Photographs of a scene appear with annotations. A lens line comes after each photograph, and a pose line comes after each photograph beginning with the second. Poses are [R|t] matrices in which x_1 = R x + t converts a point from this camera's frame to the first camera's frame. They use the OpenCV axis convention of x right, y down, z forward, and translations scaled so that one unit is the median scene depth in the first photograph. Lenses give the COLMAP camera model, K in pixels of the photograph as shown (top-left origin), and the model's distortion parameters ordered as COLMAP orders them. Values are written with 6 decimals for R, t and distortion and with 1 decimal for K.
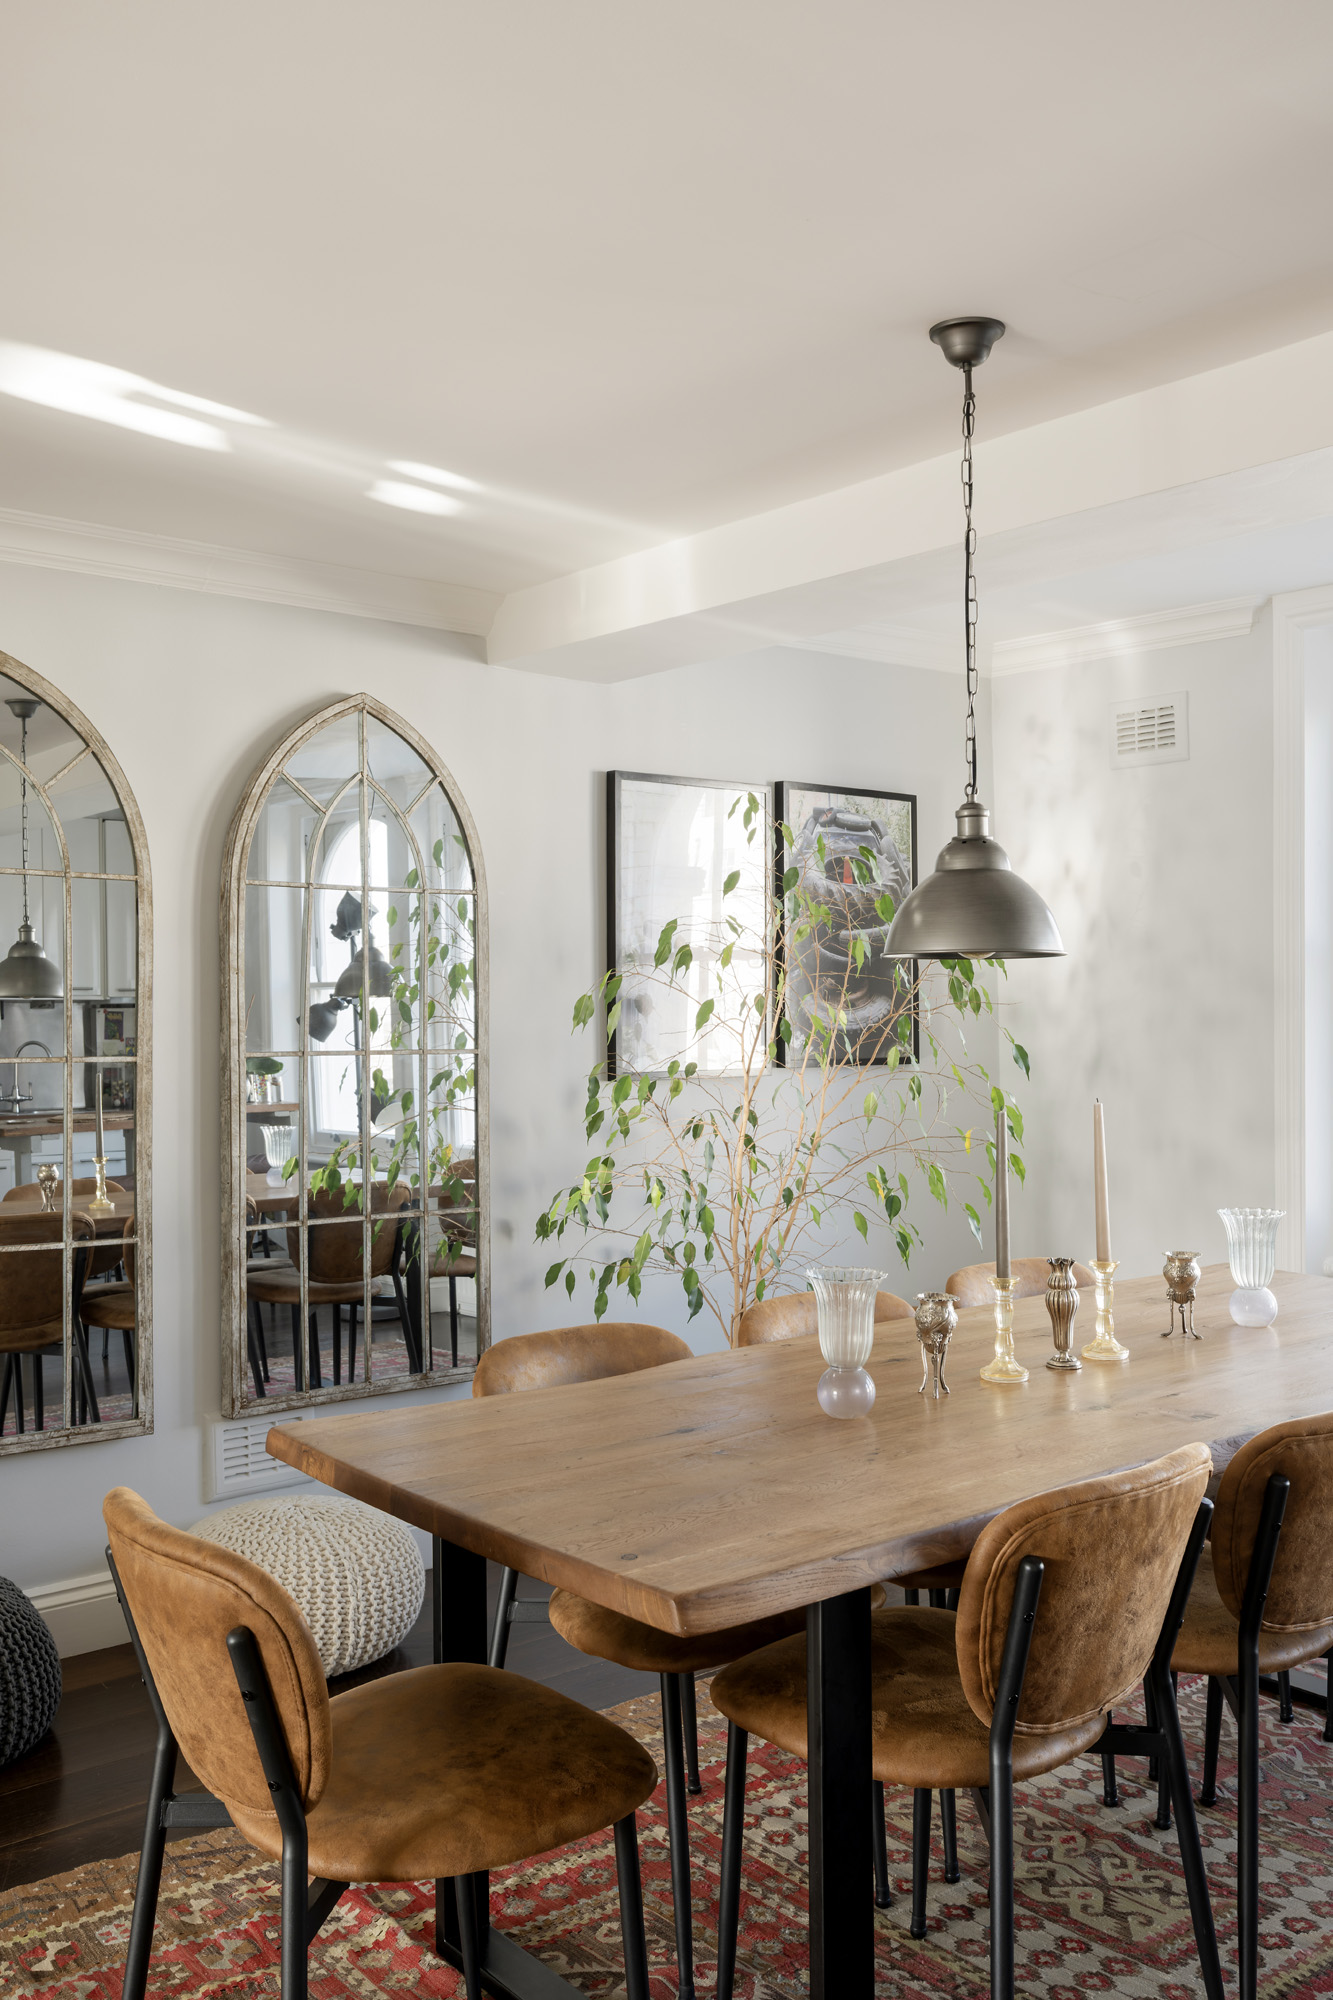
lens RADIAL K [[1711.0, 0, 667.2], [0, 1711.0, 1002.3], [0, 0, 1]] dist [0.019002, 0.000453]
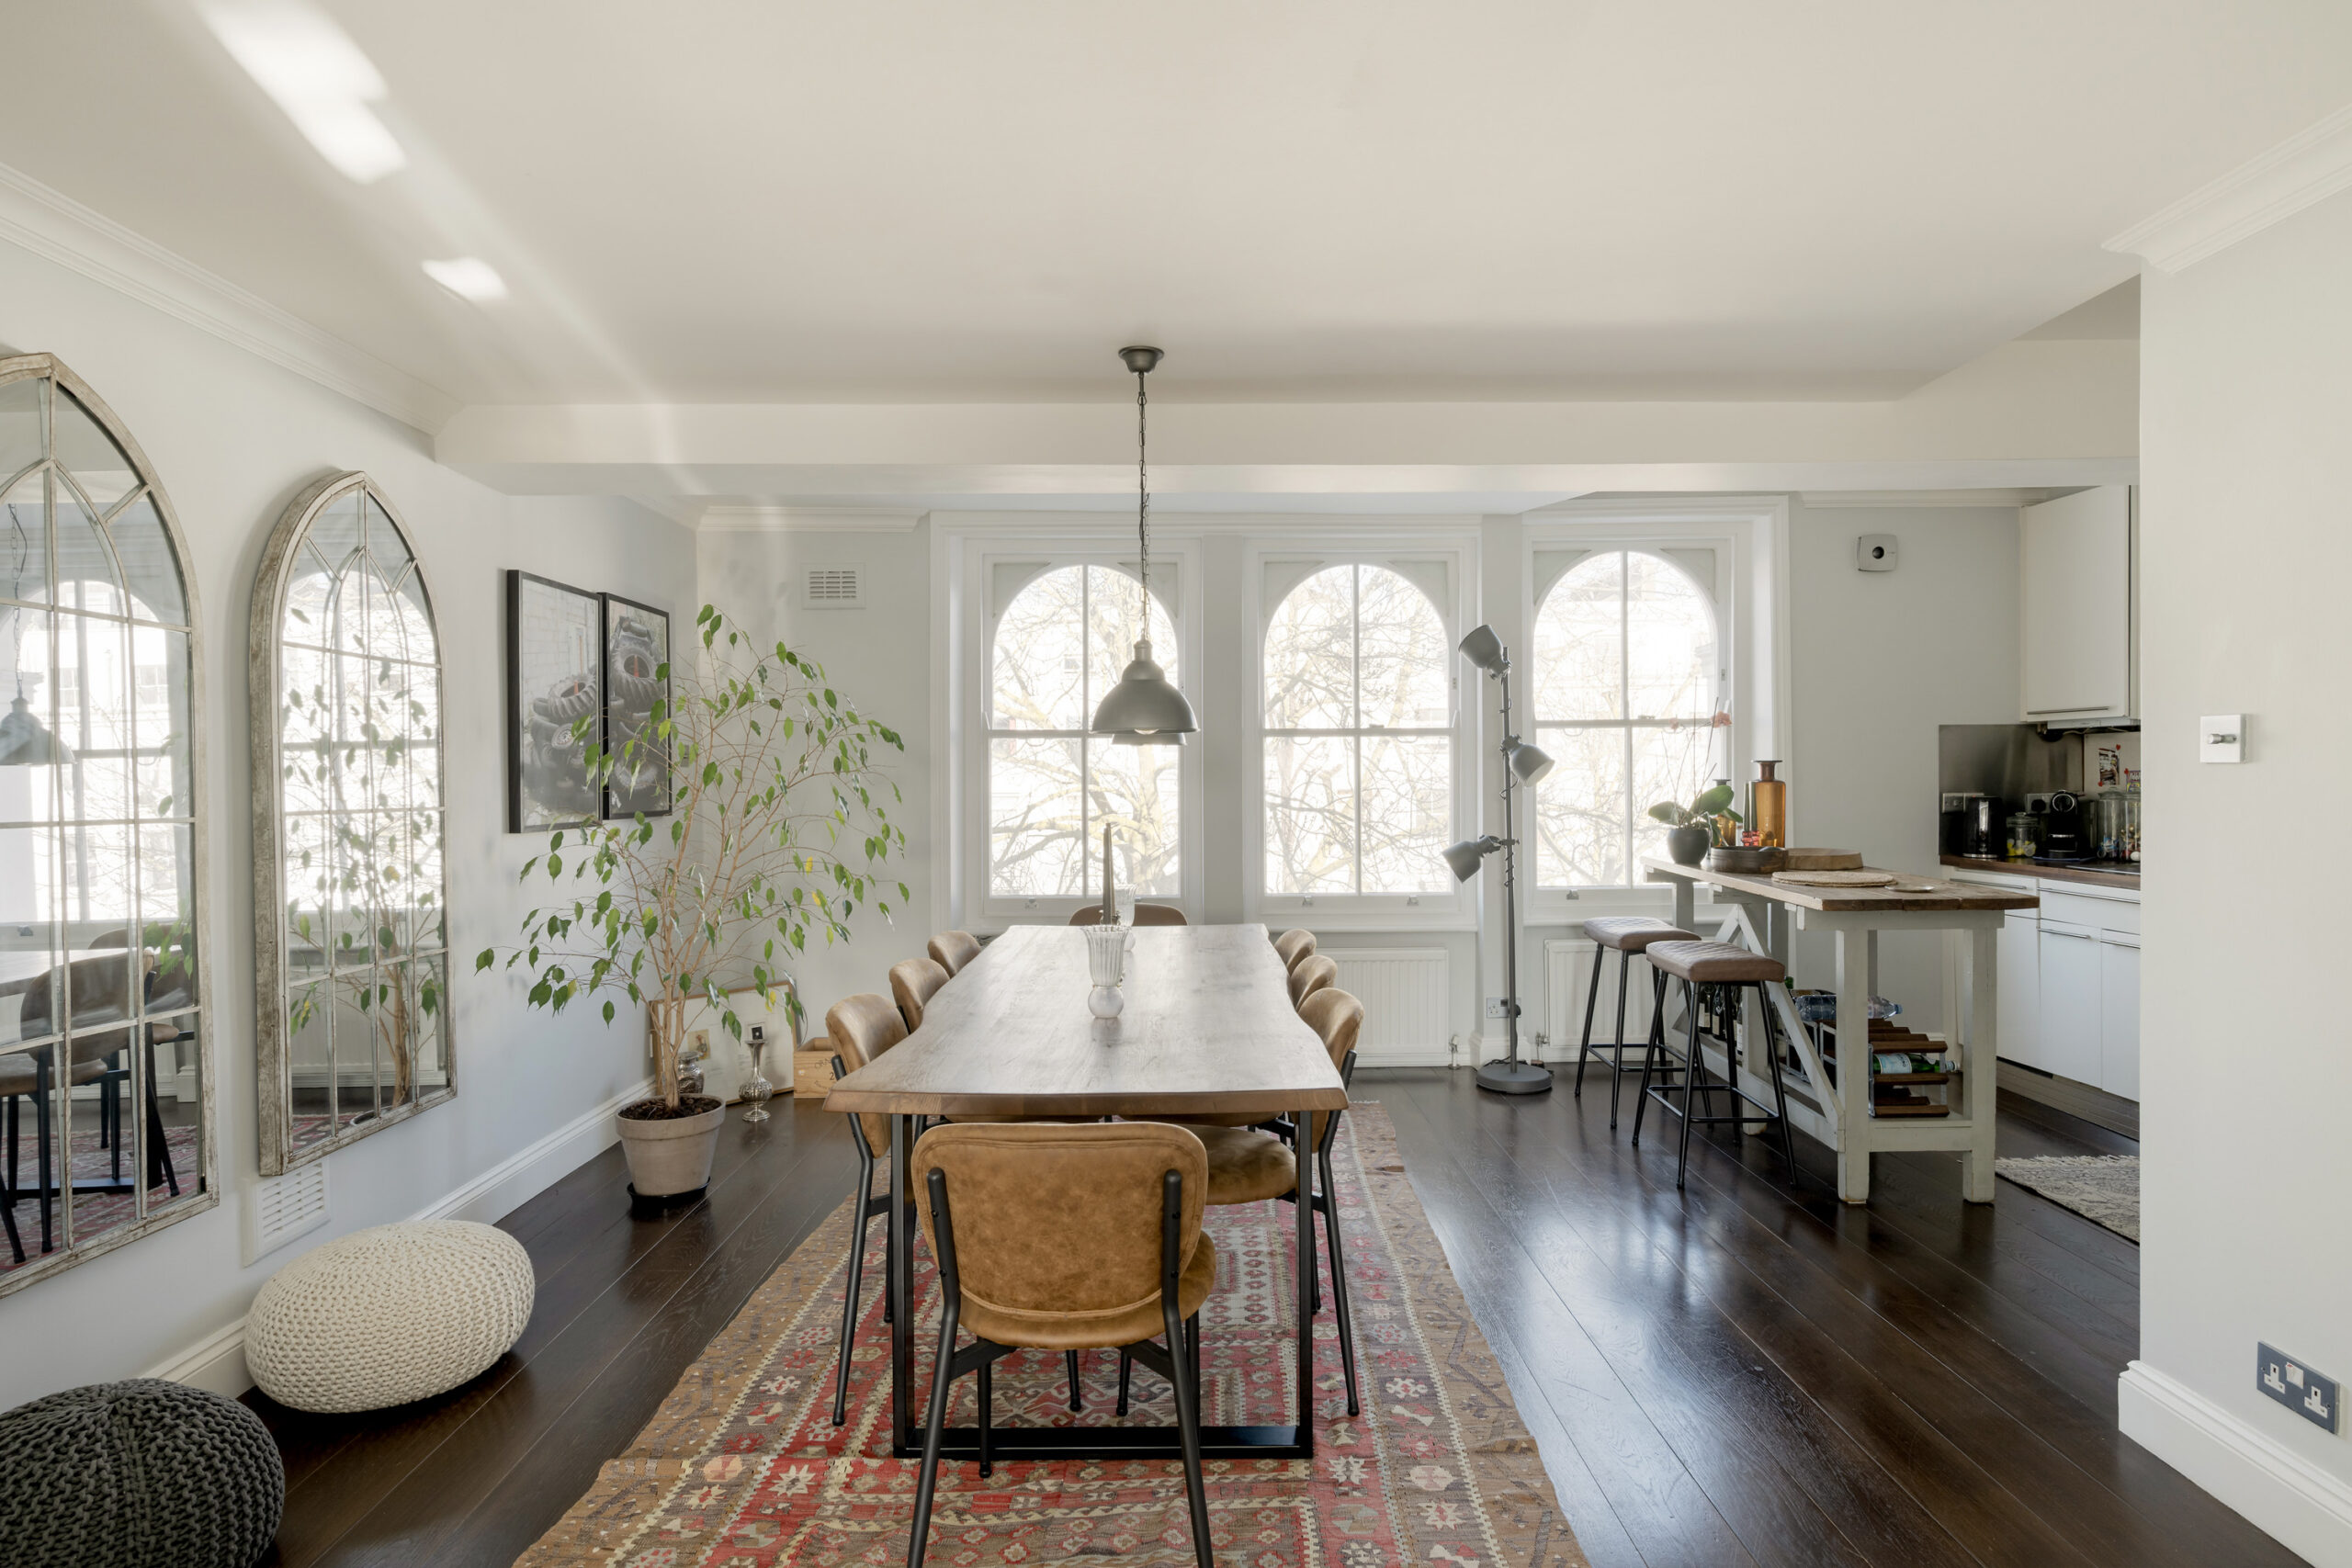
lens RADIAL K [[1239.8, 0, 1169.4], [0, 1239.8, 779.6], [0, 0, 1]] dist [0.003774, -0.000242]
pose [[0.648591, -0.000395, 0.761137, -0.393800], [0.004282, 0.999986, -0.003130, 0.013103], [-0.761125, 0.005290, 0.648583, 0.111476]]
